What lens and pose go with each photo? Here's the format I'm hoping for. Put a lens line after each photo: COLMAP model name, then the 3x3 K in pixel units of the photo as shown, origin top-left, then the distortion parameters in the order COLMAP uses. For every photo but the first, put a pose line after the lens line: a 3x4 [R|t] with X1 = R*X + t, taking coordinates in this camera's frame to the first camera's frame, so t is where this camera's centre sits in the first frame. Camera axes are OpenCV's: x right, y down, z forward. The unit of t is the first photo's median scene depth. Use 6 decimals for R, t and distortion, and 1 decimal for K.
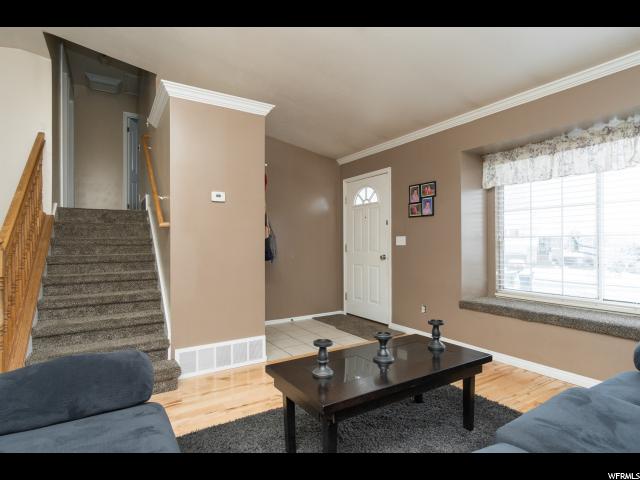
lens RADIAL K [[342.4, 0, 318.8], [0, 342.4, 240.4], [0, 0, 1]] dist [0.007155, 0.003604]
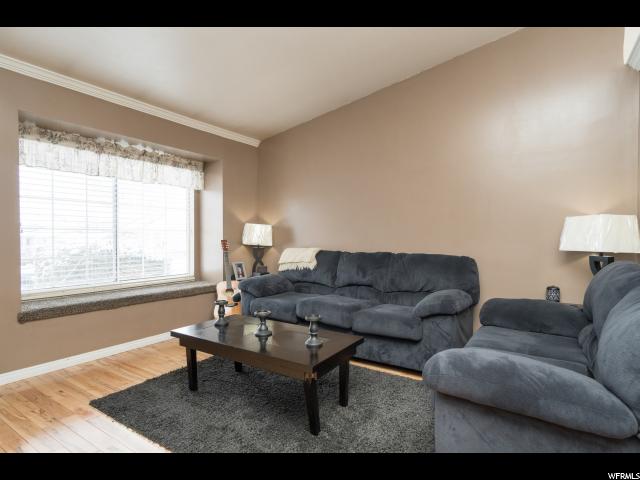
lens RADIAL K [[342.4, 0, 316.1], [0, 342.4, 236.8], [0, 0, 1]] dist [0.007155, 0.003604]
pose [[-0.404809, 0.008783, 0.914359, -0.594670], [-0.004120, 0.999926, -0.011429, 0.021636], [-0.914392, -0.008394, -0.404742, 0.825069]]
